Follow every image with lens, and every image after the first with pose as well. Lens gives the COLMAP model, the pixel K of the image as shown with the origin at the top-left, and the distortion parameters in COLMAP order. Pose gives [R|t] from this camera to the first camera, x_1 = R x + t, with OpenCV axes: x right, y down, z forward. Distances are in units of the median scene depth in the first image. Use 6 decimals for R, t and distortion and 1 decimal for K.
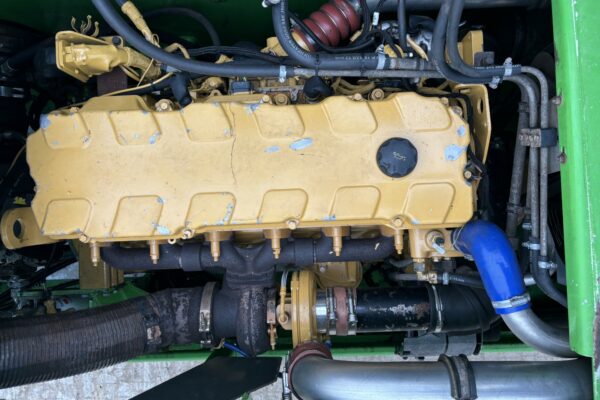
lens RADIAL K [[431.7, 0, 290.0], [0, 431.7, 183.8], [0, 0, 1]] dist [0.054070, -0.061869]
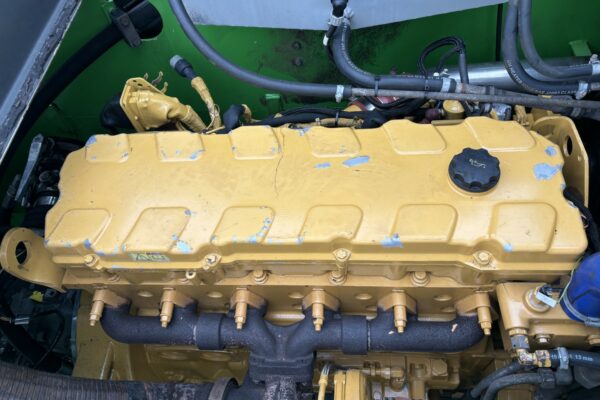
lens RADIAL K [[431.7, 0, 290.0], [0, 431.7, 183.8], [0, 0, 1]] dist [0.054070, -0.061869]
pose [[0.991278, 0.048608, -0.122493, 0.001763], [-0.101519, 0.874333, -0.474590, 0.355537], [0.084031, 0.482887, 0.871642, 0.235593]]
